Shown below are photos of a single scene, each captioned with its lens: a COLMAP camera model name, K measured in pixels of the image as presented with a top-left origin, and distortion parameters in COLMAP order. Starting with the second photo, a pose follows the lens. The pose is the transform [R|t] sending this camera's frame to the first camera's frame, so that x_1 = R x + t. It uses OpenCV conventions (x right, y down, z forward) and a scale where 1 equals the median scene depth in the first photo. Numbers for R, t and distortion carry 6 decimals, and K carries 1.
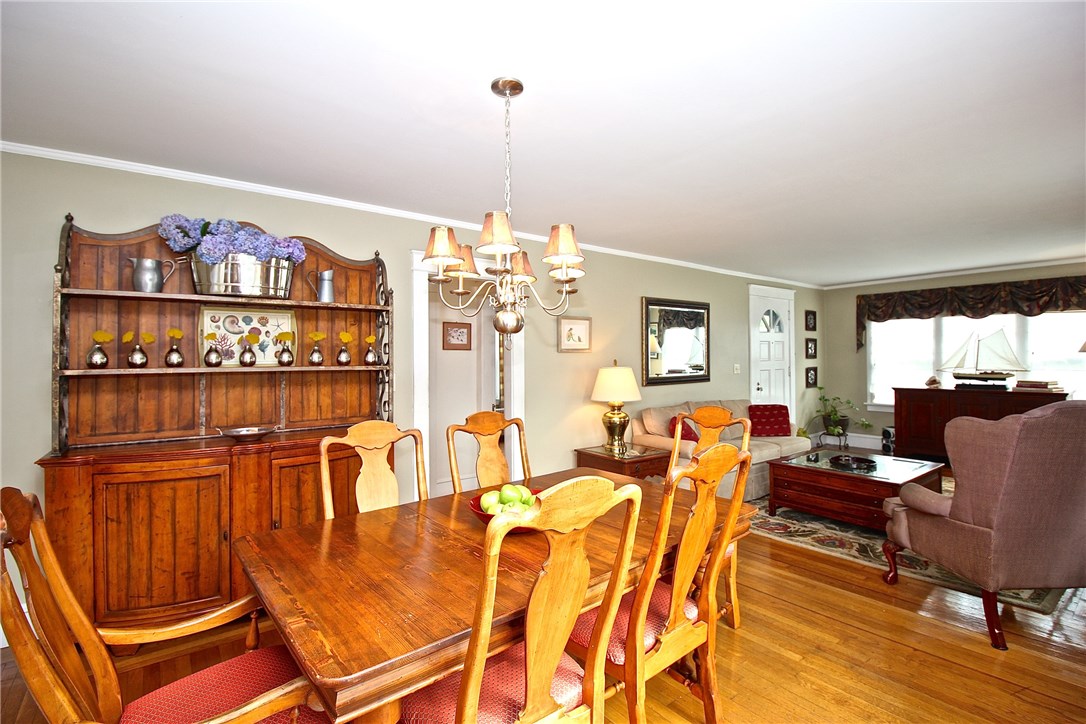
lens RADIAL K [[509.1, 0, 549.2], [0, 509.1, 351.7], [0, 0, 1]] dist [-0.015374, -0.002755]
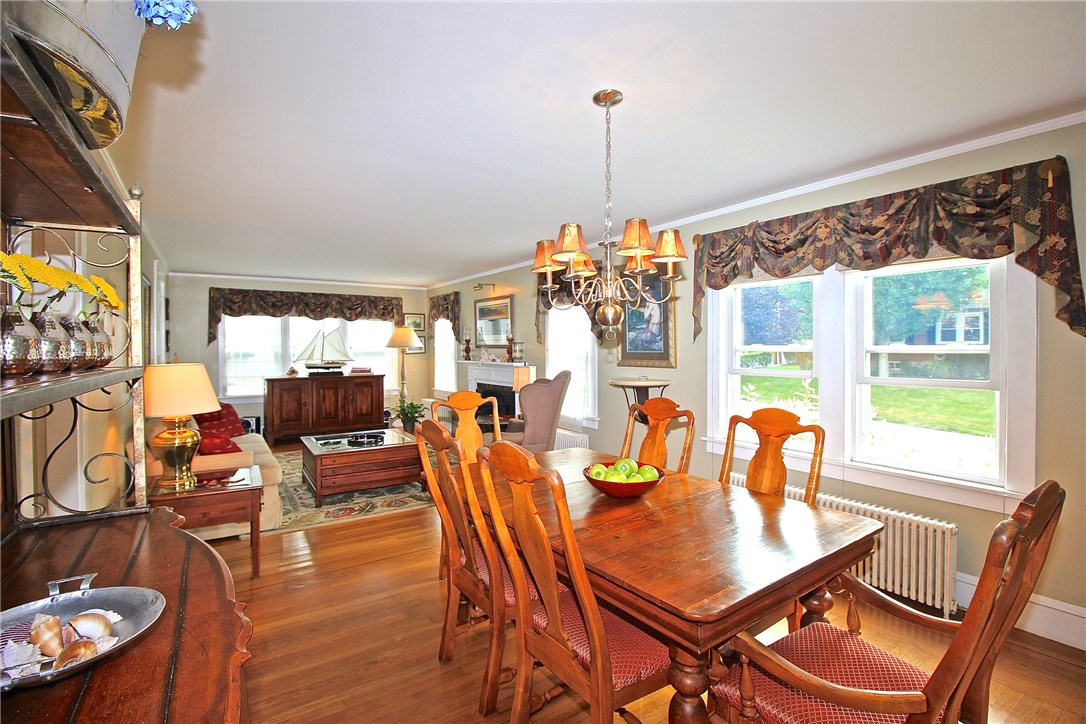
lens RADIAL K [[509.1, 0, 554.4], [0, 509.1, 354.6], [0, 0, 1]] dist [-0.015374, -0.002755]
pose [[0.059826, -0.006522, 0.998187, -0.395532], [-0.008532, 0.999939, 0.007045, 0.006841], [-0.998172, -0.008938, 0.059767, 0.350996]]
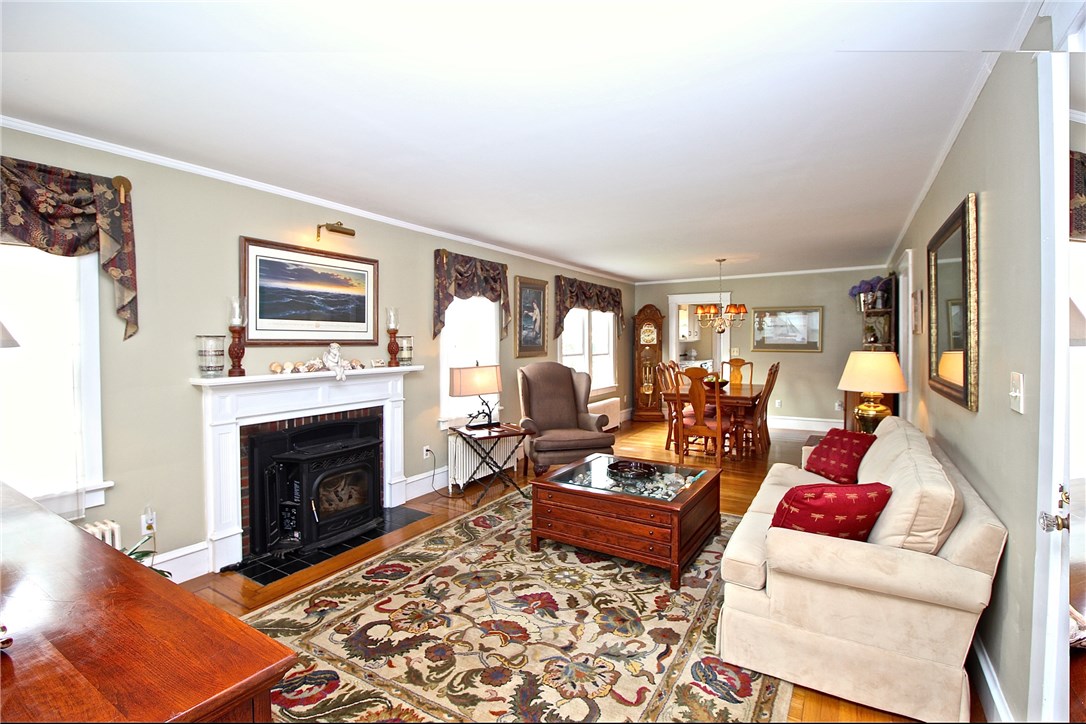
lens RADIAL K [[509.1, 0, 547.5], [0, 509.1, 350.5], [0, 0, 1]] dist [-0.015374, -0.002755]
pose [[-0.930192, 0.021743, -0.366430, 0.744474], [0.017906, 0.999743, 0.013868, 0.003170], [0.366638, 0.006338, -0.930342, 1.248170]]
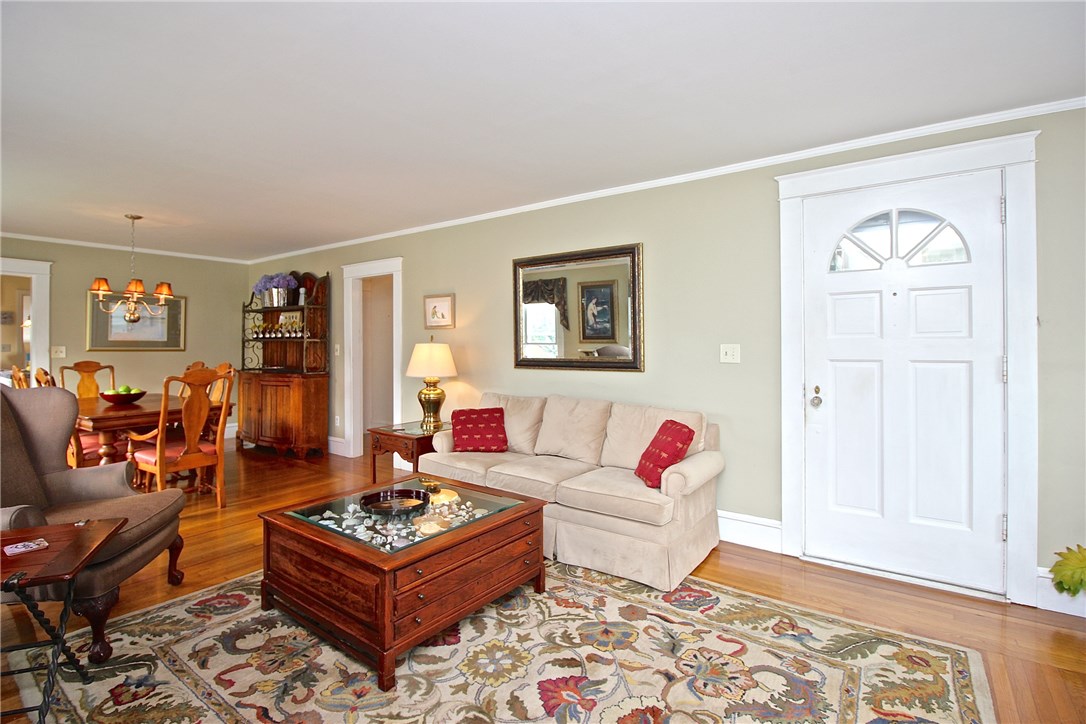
lens RADIAL K [[509.1, 0, 535.7], [0, 509.1, 340.1], [0, 0, 1]] dist [-0.015374, -0.002755]
pose [[0.279161, 0.002825, -0.960240, 0.885505], [0.009281, 0.999941, 0.005639, 0.016131], [0.960200, -0.010486, 0.279118, 0.711018]]
